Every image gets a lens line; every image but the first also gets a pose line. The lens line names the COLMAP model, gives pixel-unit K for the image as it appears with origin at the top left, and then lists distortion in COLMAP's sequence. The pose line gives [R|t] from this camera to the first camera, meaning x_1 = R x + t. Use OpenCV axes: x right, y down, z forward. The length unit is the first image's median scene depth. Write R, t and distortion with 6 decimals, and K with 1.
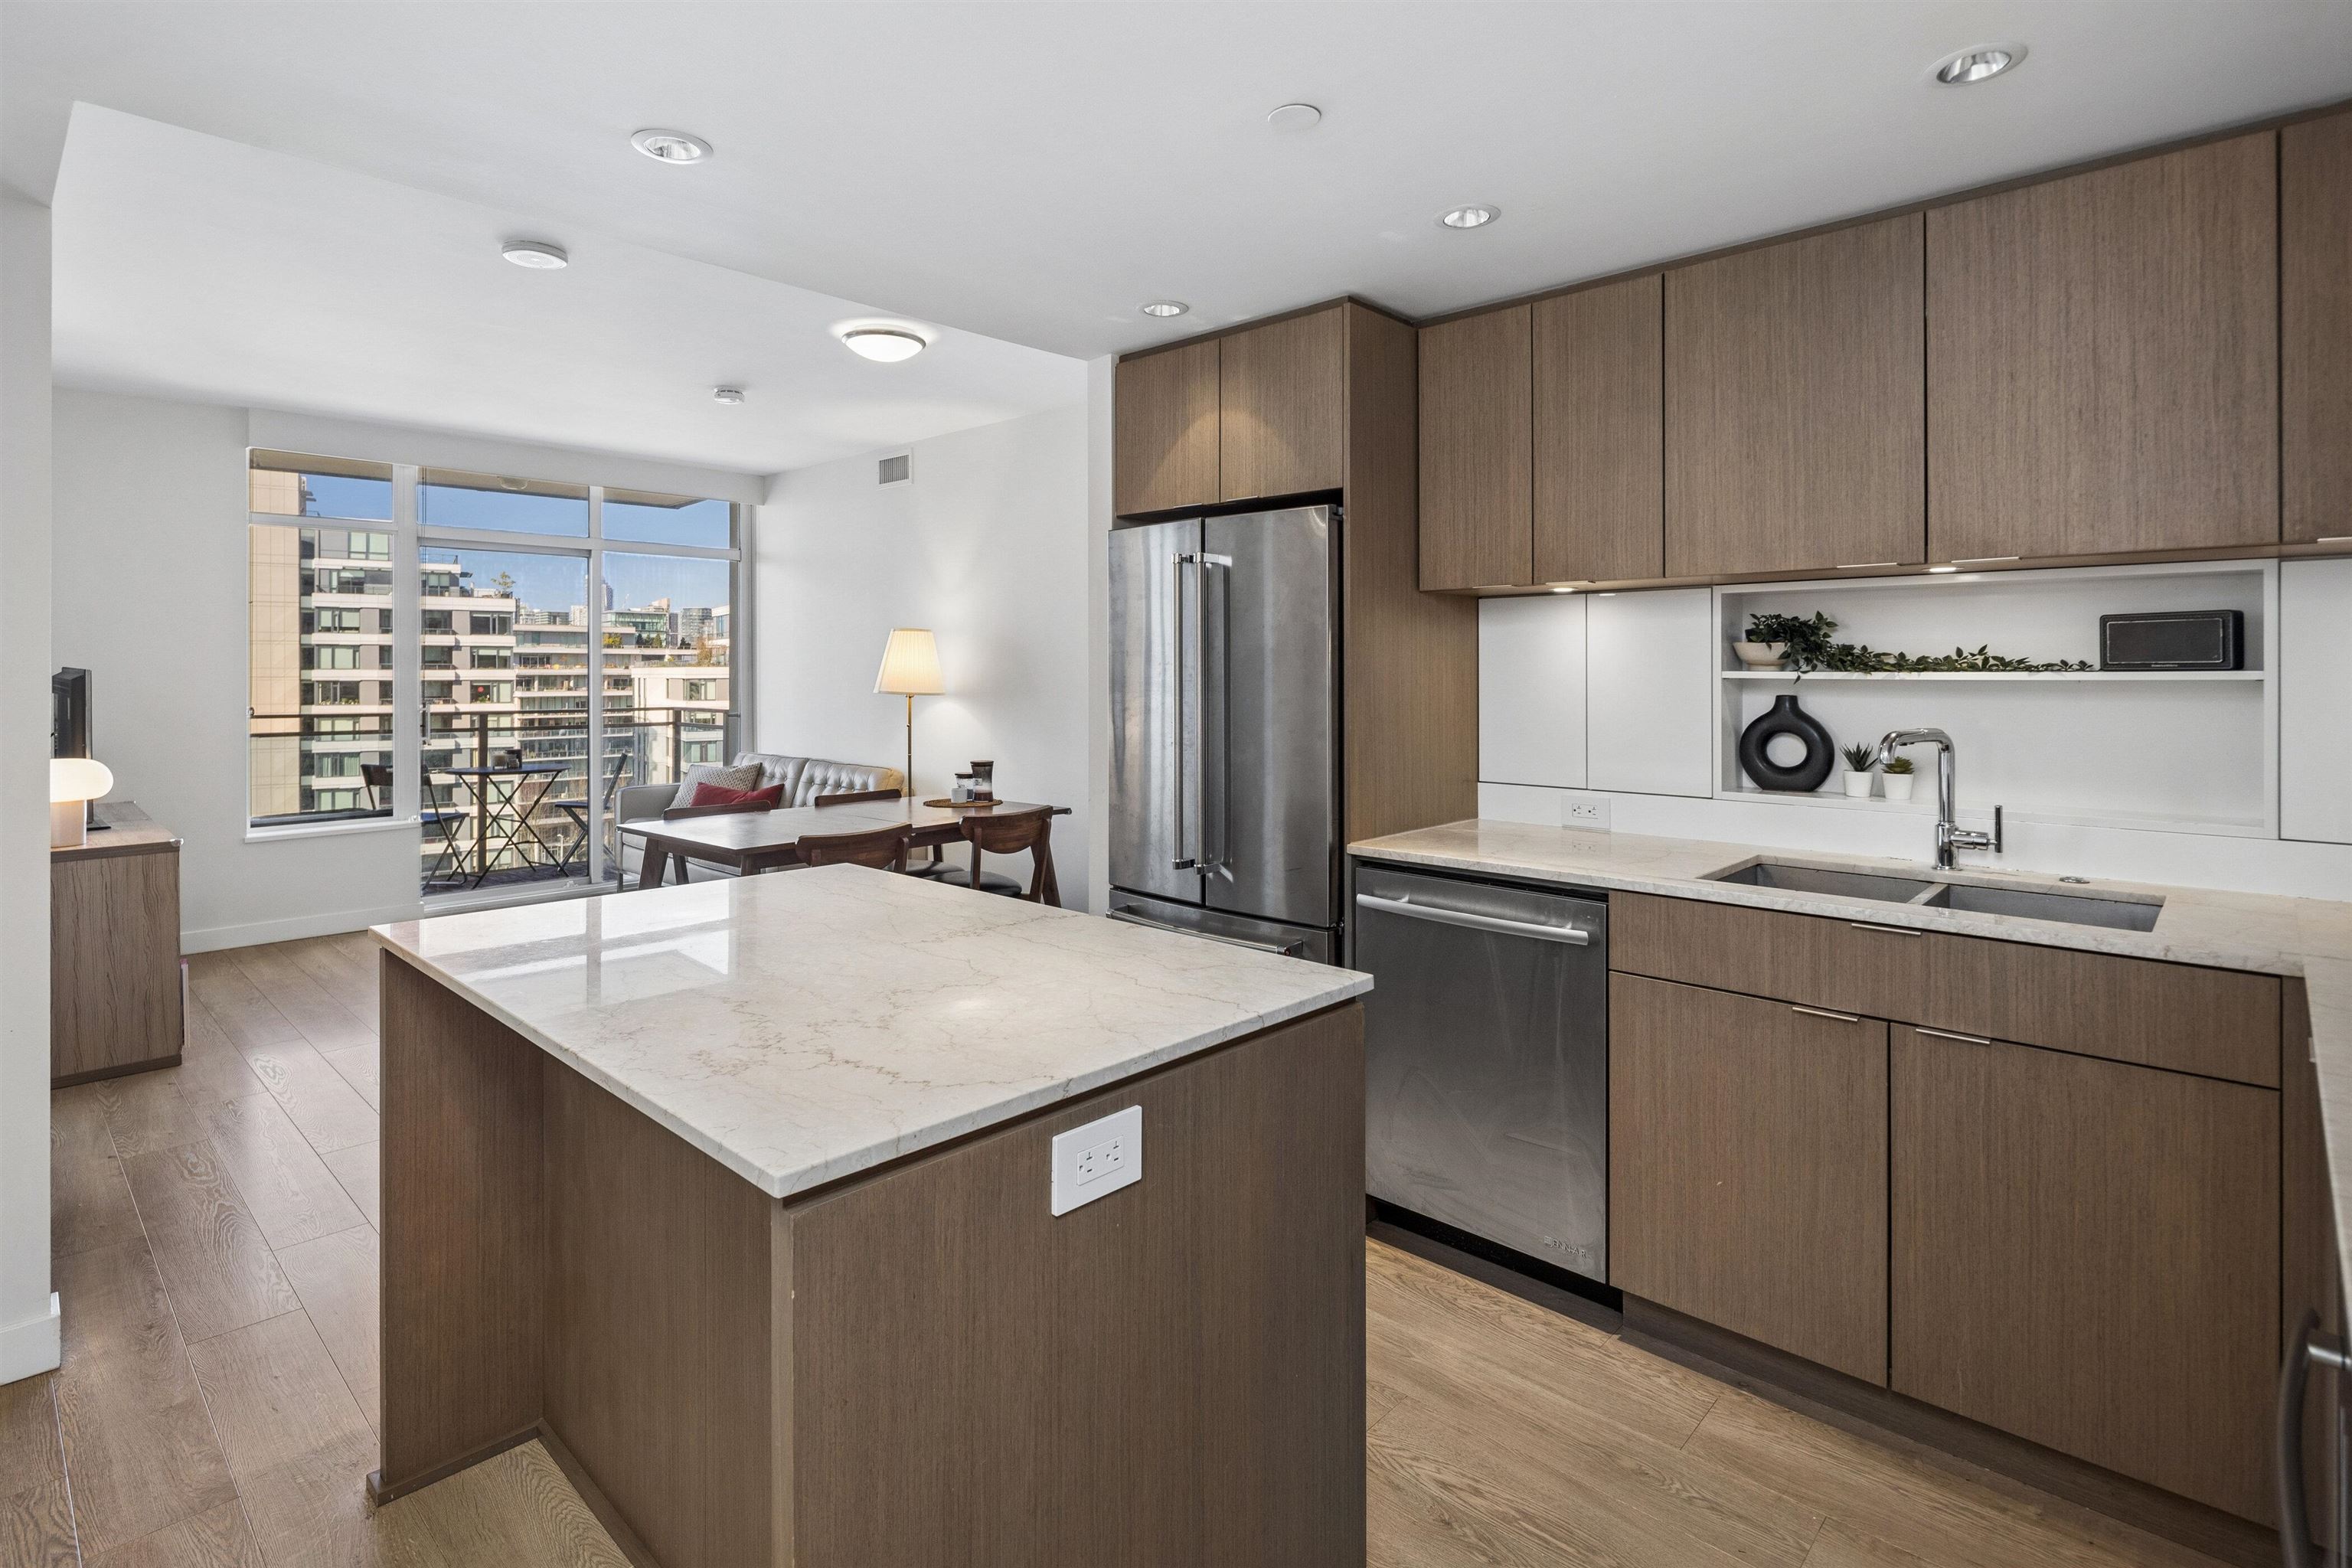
lens RADIAL K [[1147.9, 0, 1177.1], [0, 1147.9, 673.4], [0, 0, 1]] dist [0.009617, -0.005384]
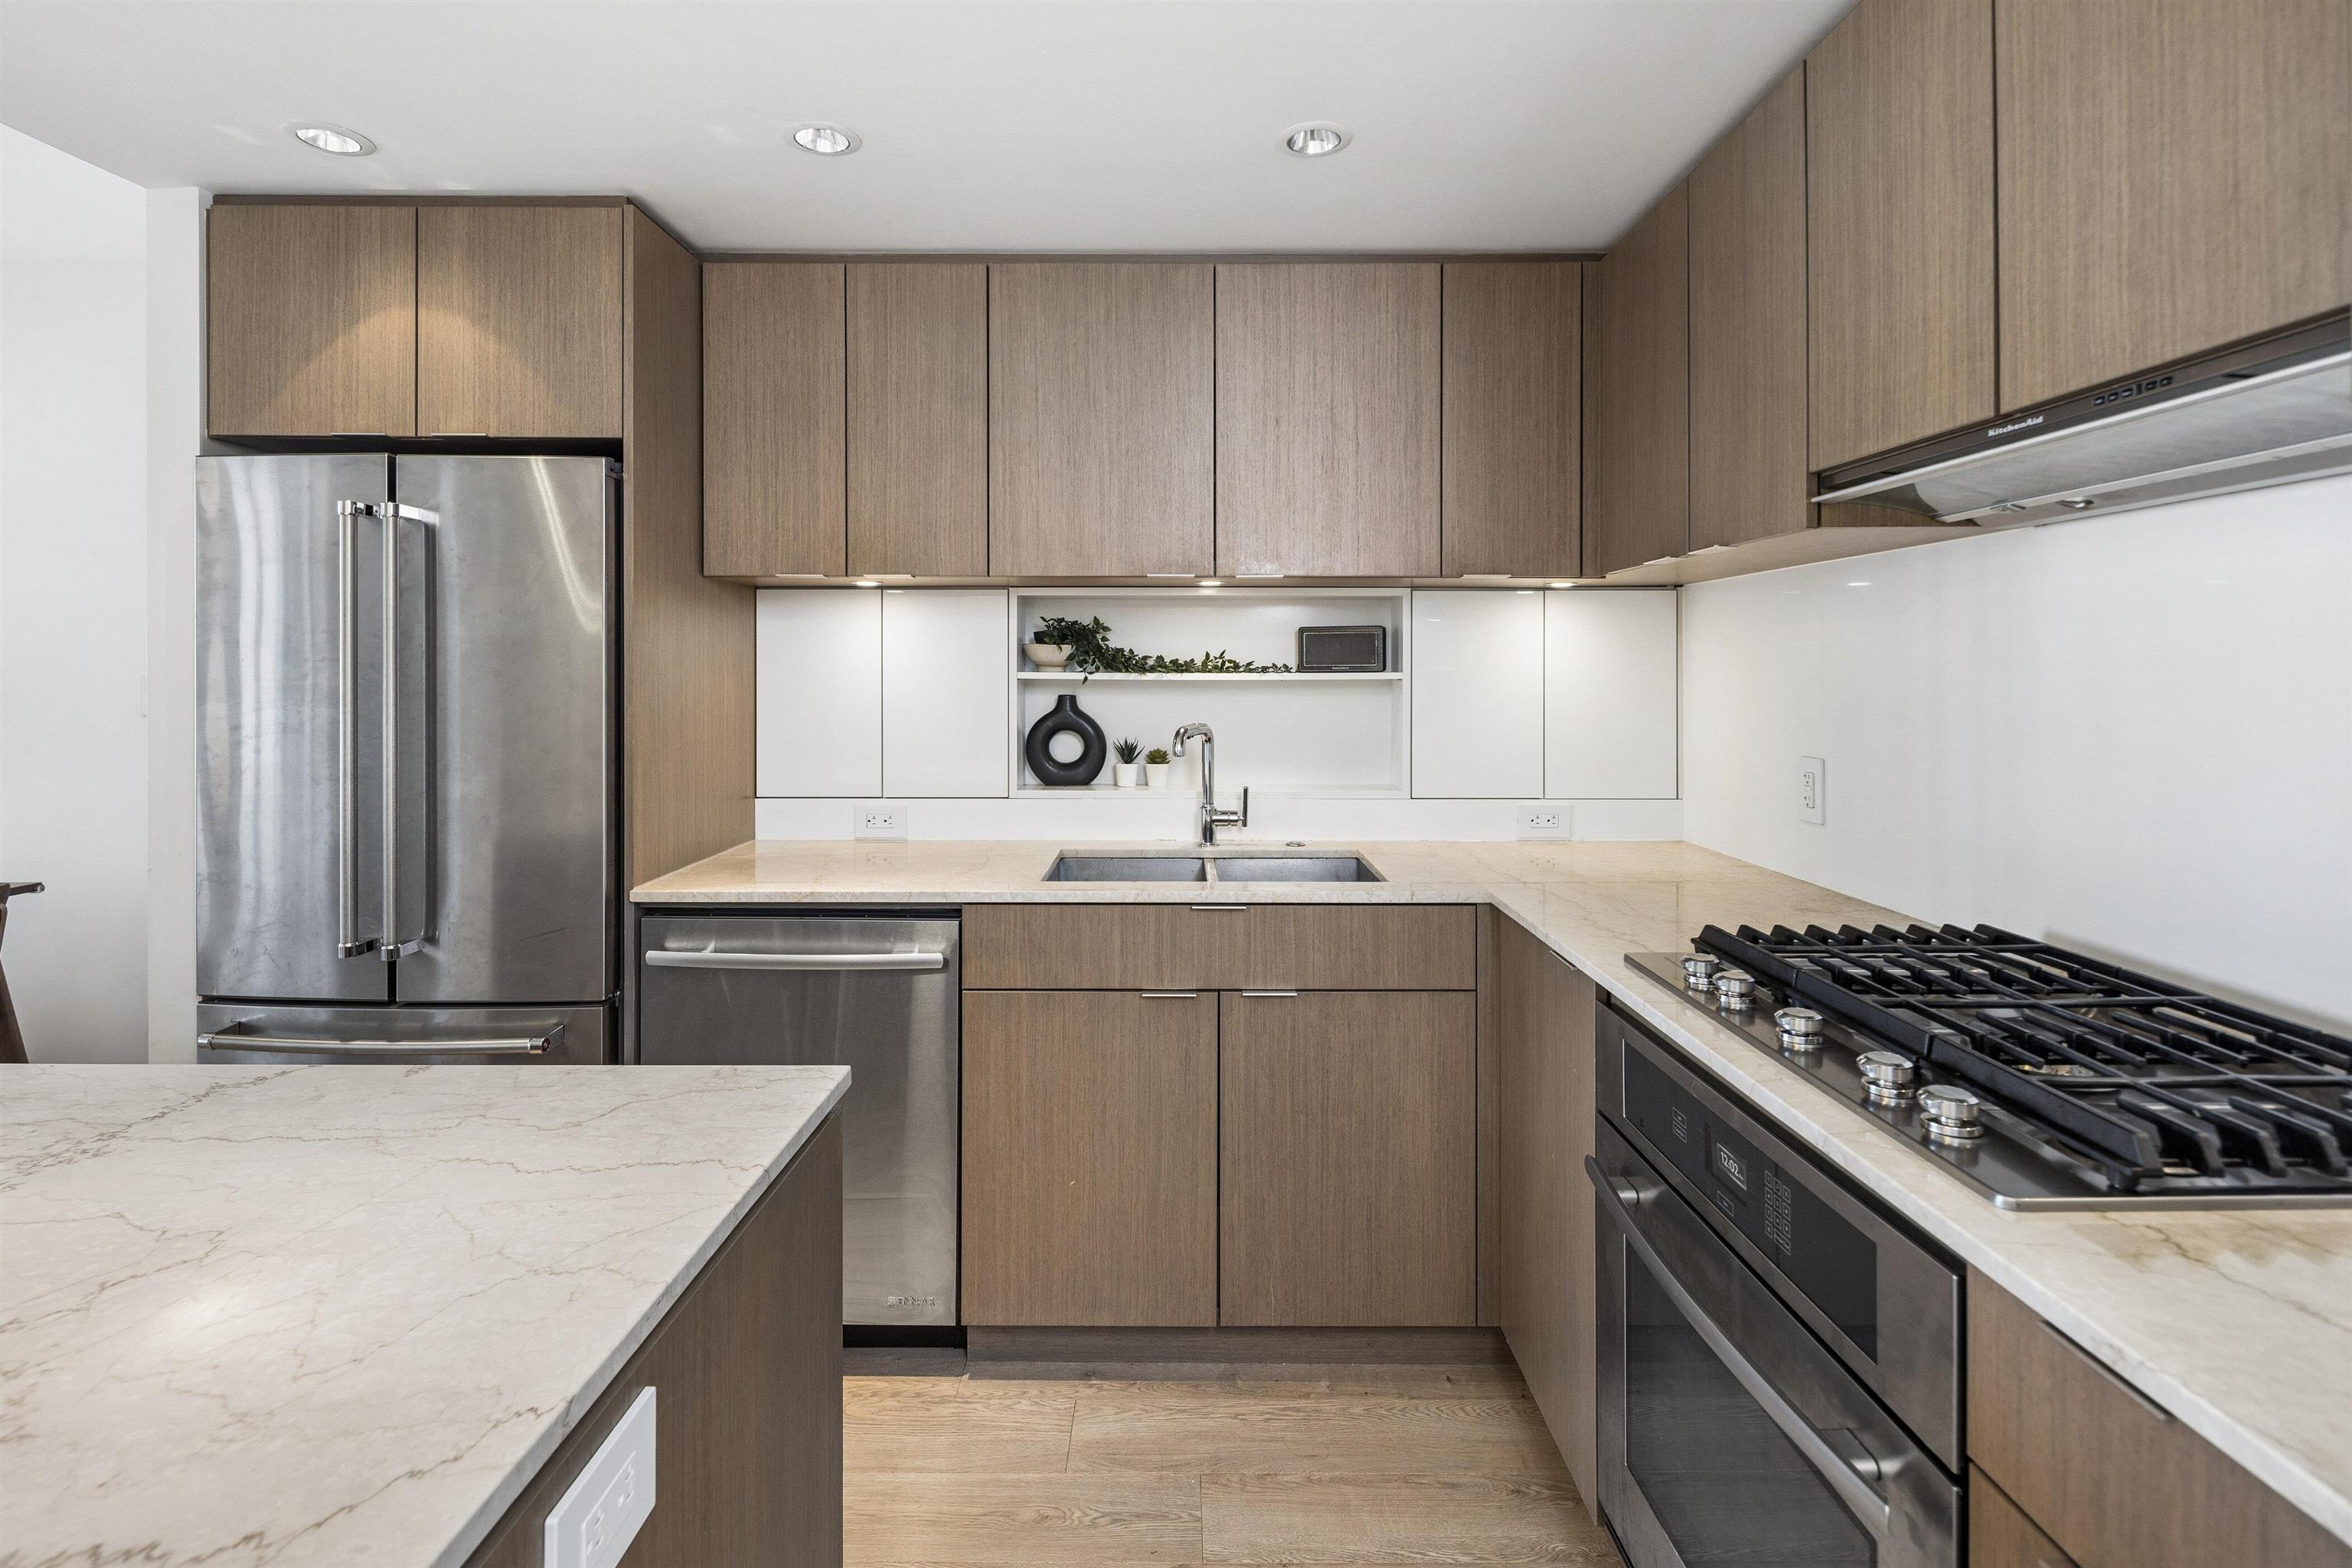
lens RADIAL K [[1147.9, 0, 1168.5], [0, 1147.9, 673.2], [0, 0, 1]] dist [0.009617, -0.005384]
pose [[0.733563, 0.002540, 0.679617, -0.084776], [-0.001276, 0.999996, -0.002360, 0.001041], [-0.679620, 0.000864, 0.733564, 0.119176]]
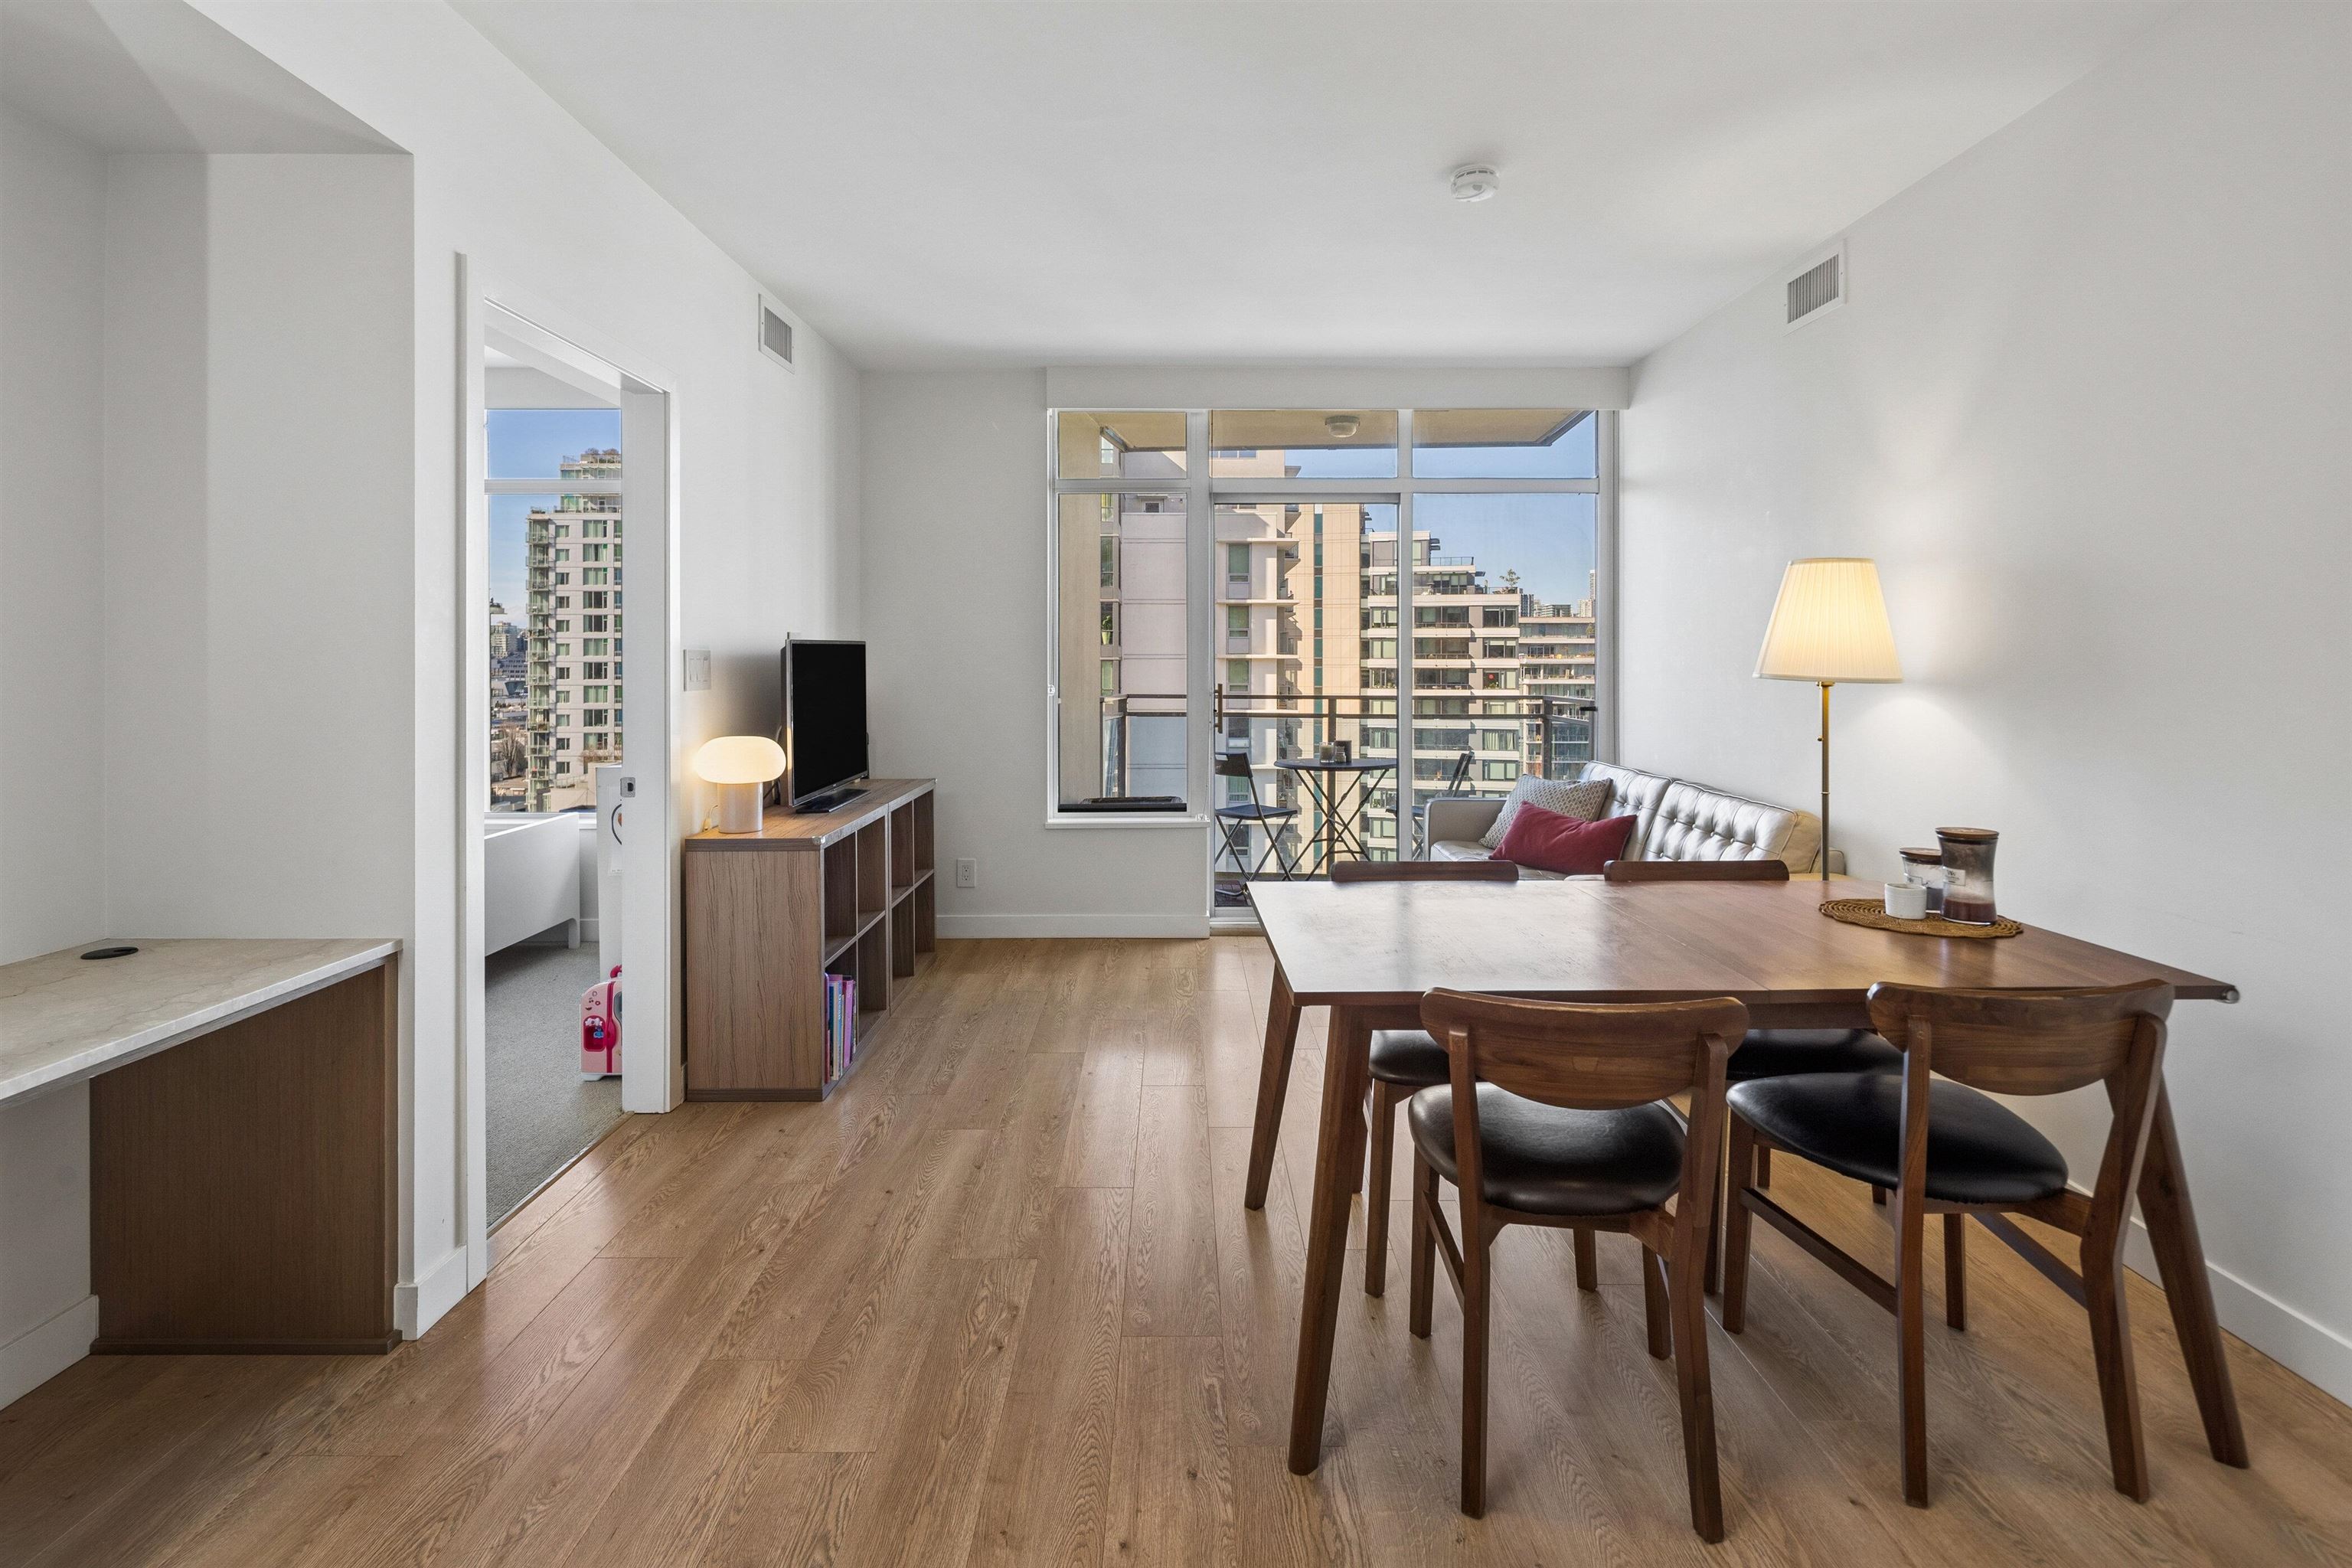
lens RADIAL K [[1147.9, 0, 1175.8], [0, 1147.9, 671.0], [0, 0, 1]] dist [0.009617, -0.005384]
pose [[0.679477, 0.006171, -0.733671, -0.067234], [-0.001226, 0.999973, 0.007275, 0.015526], [0.733696, -0.004043, 0.679466, 0.627029]]
